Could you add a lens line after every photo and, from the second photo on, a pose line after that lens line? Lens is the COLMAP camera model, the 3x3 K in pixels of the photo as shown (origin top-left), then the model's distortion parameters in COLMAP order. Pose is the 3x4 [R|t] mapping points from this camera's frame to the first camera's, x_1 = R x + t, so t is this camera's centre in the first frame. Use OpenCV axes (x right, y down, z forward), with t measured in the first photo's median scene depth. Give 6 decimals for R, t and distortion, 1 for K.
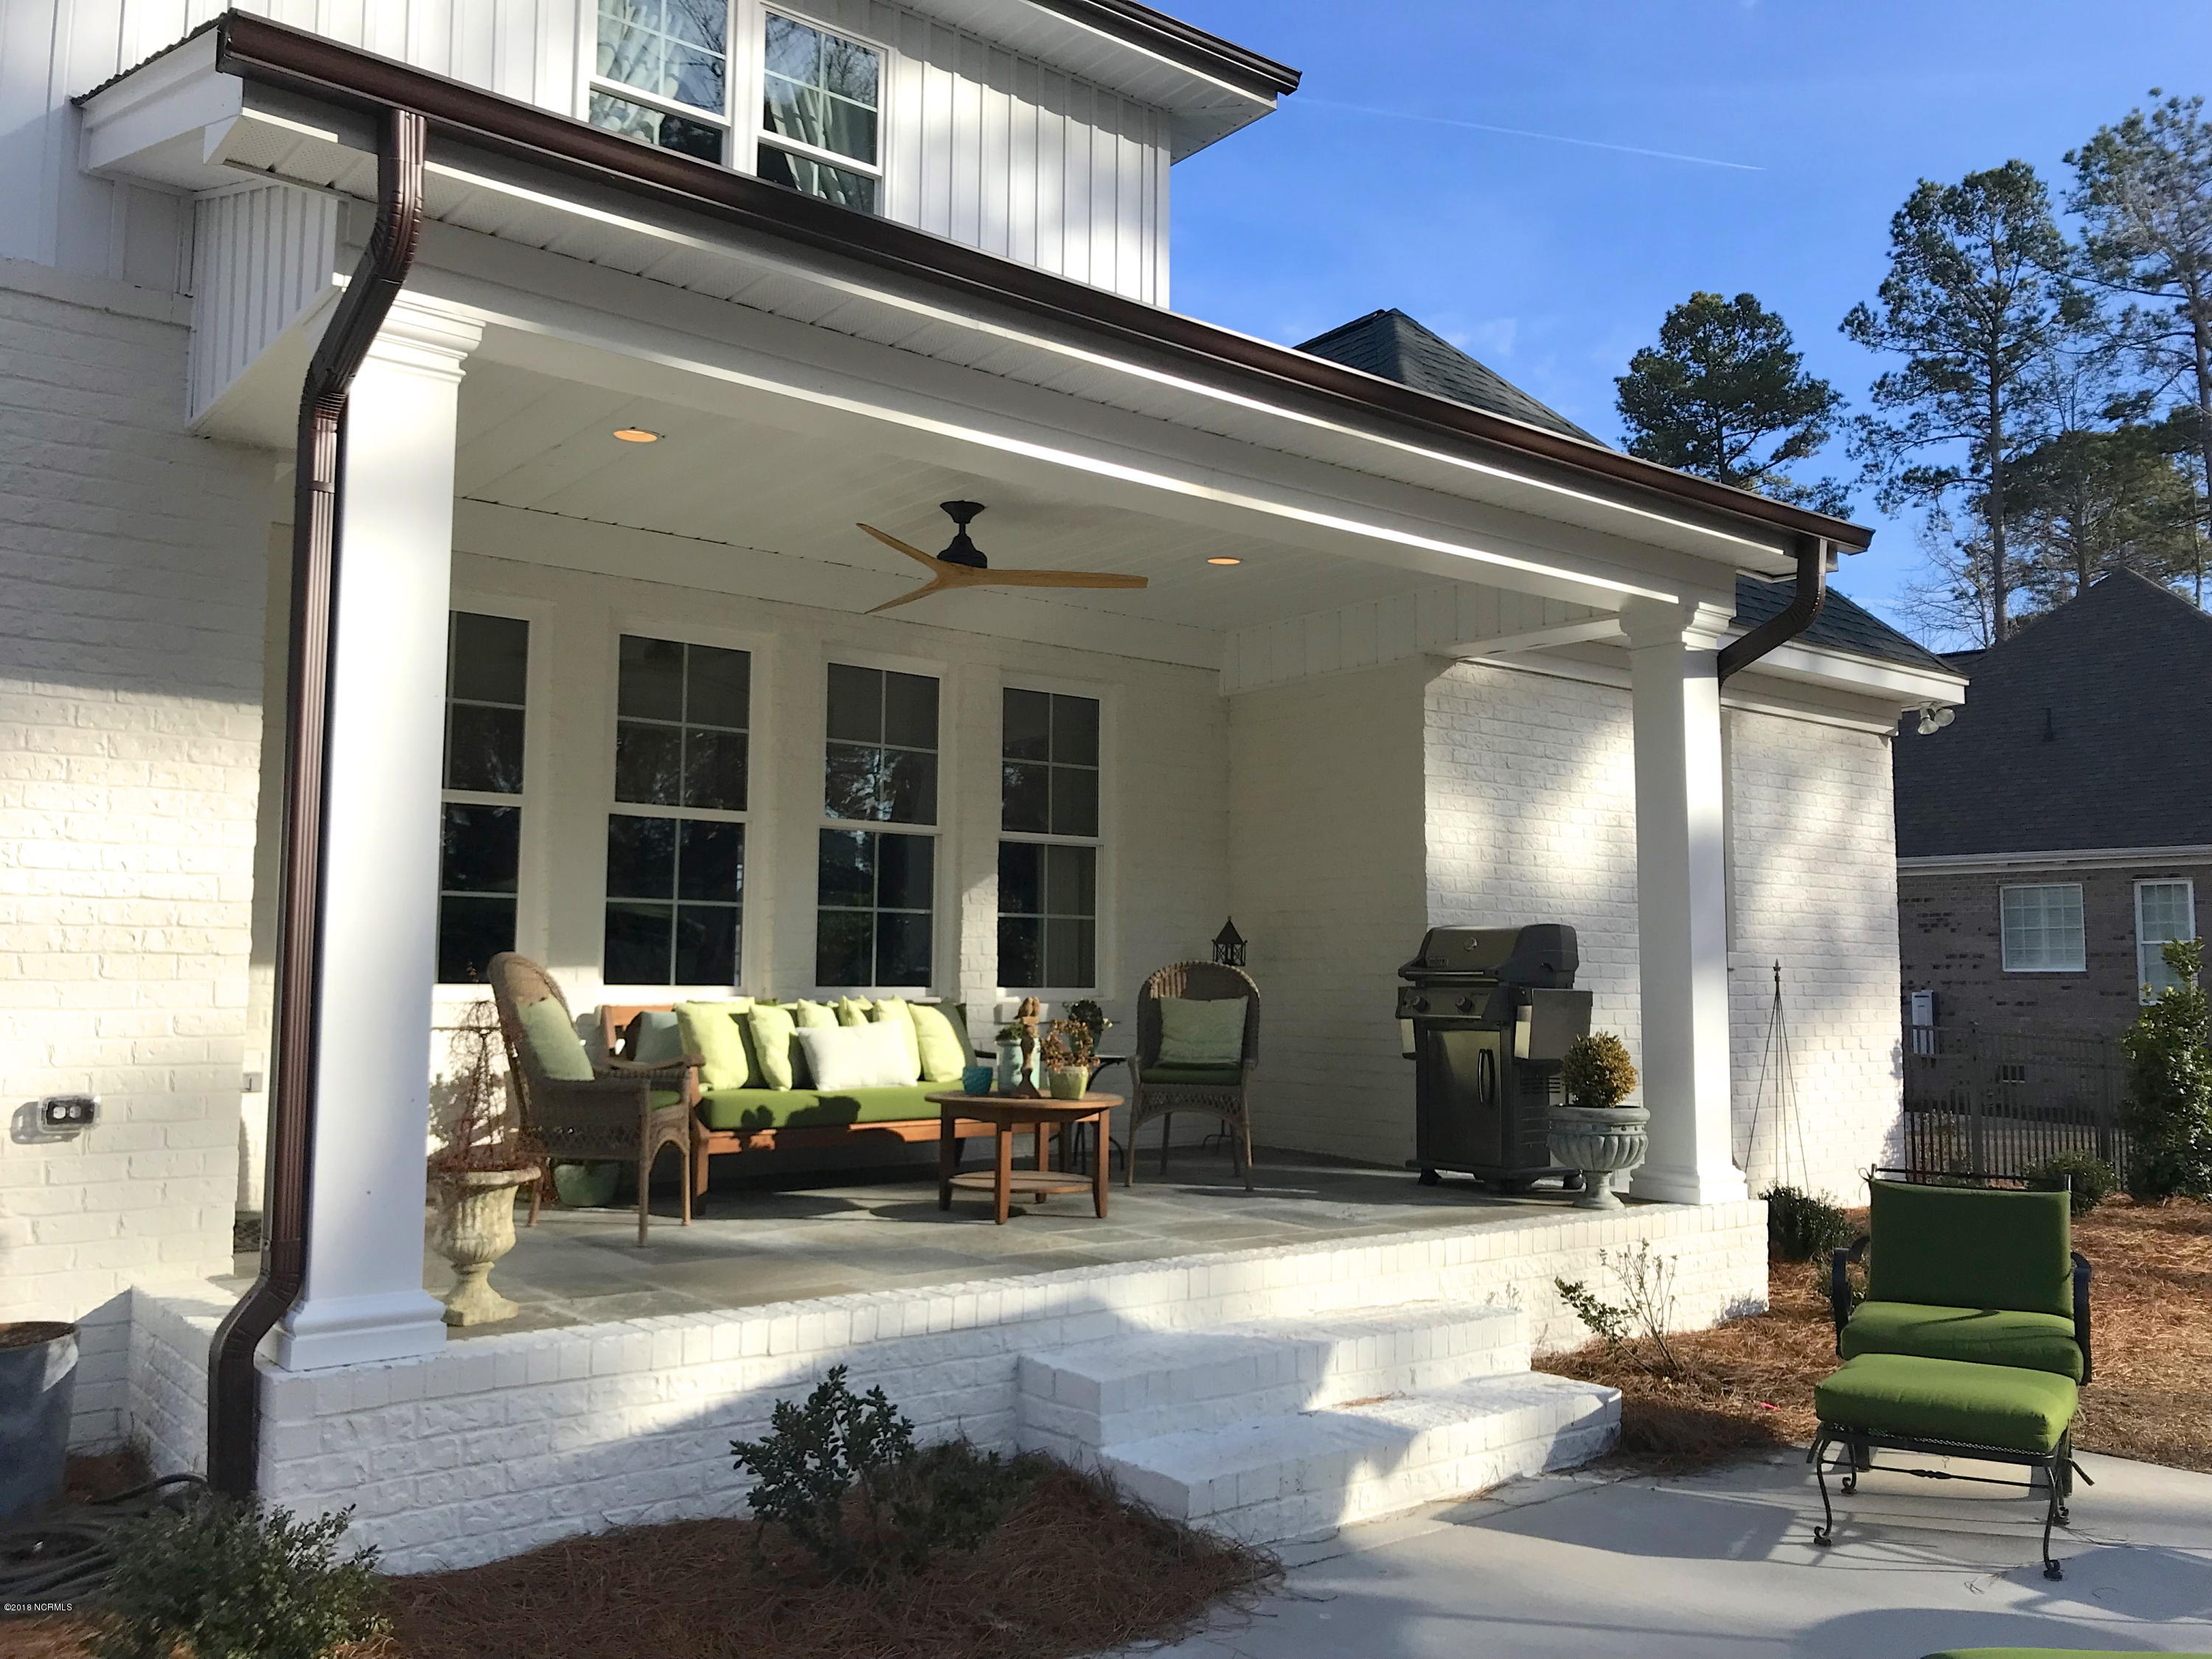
lens RADIAL K [[1852.0, 0, 1115.1], [0, 1852.0, 829.9], [0, 0, 1]] dist [0.043911, -0.059604]
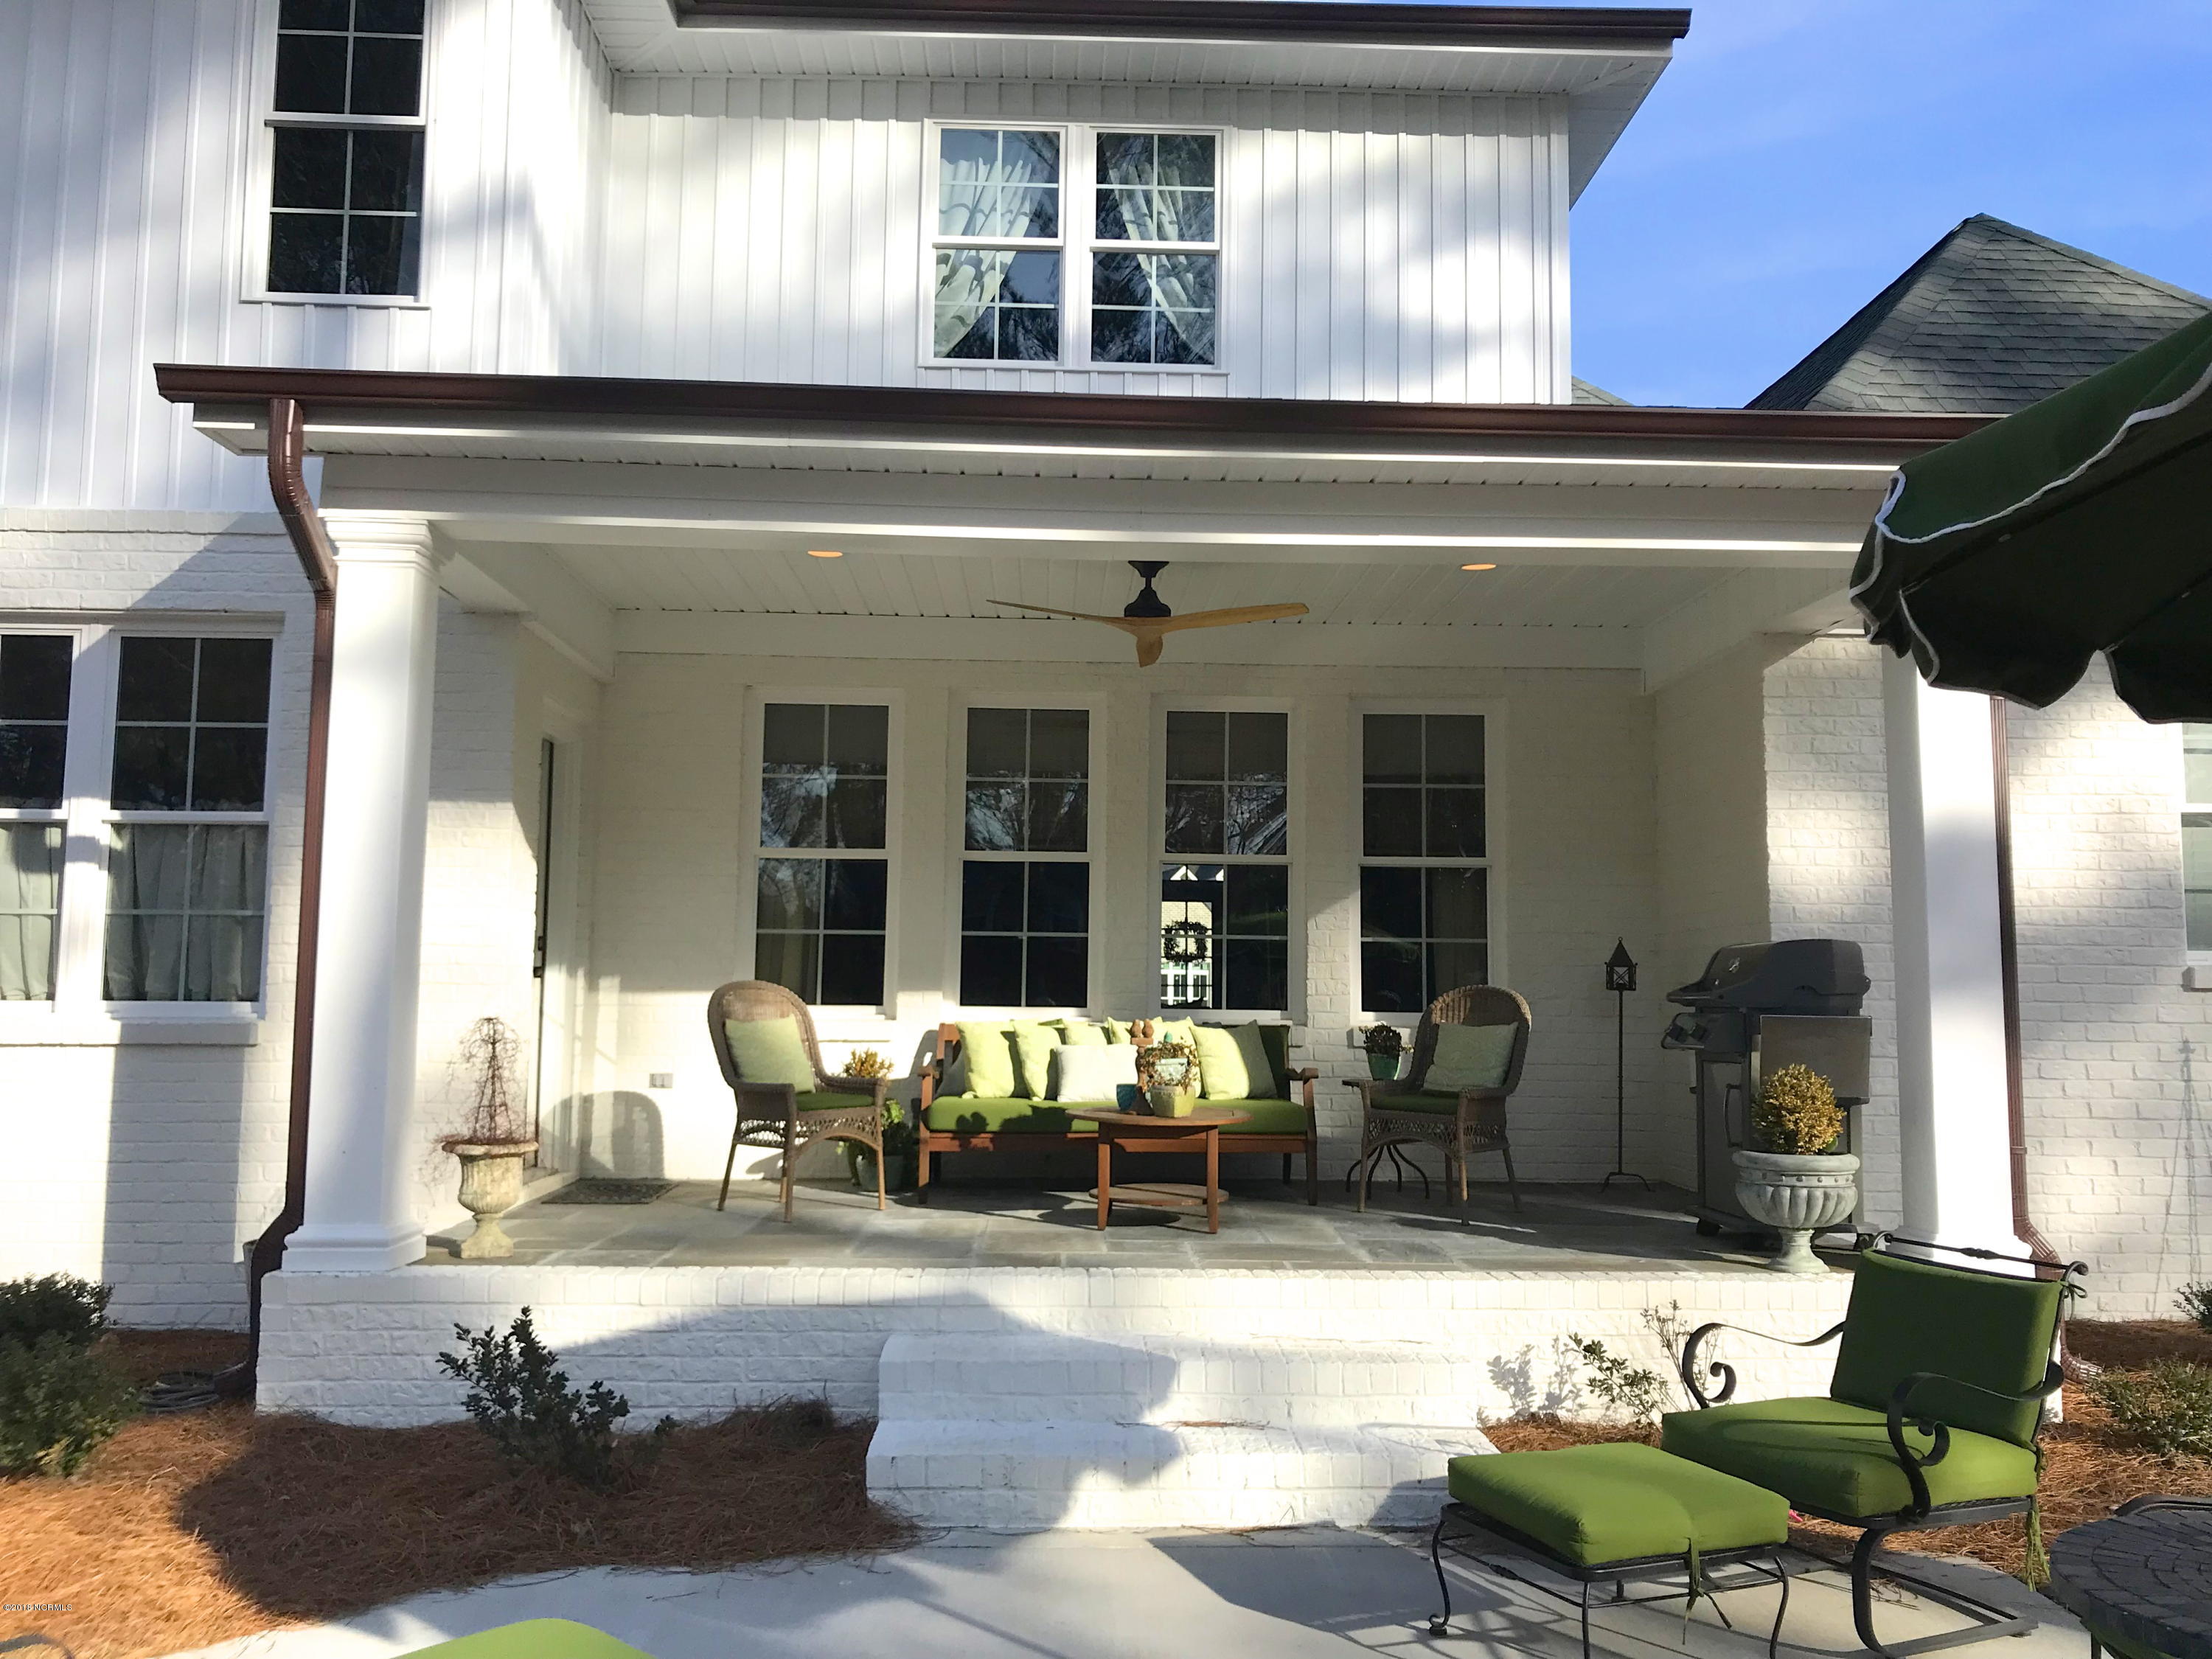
lens RADIAL K [[1852.0, 0, 1122.1], [0, 1852.0, 835.5], [0, 0, 1]] dist [0.043911, -0.059604]
pose [[0.797214, -0.052334, -0.601424, 0.576847], [0.046814, 0.998595, -0.024841, 0.010459], [0.601879, -0.008351, 0.798543, 0.140139]]
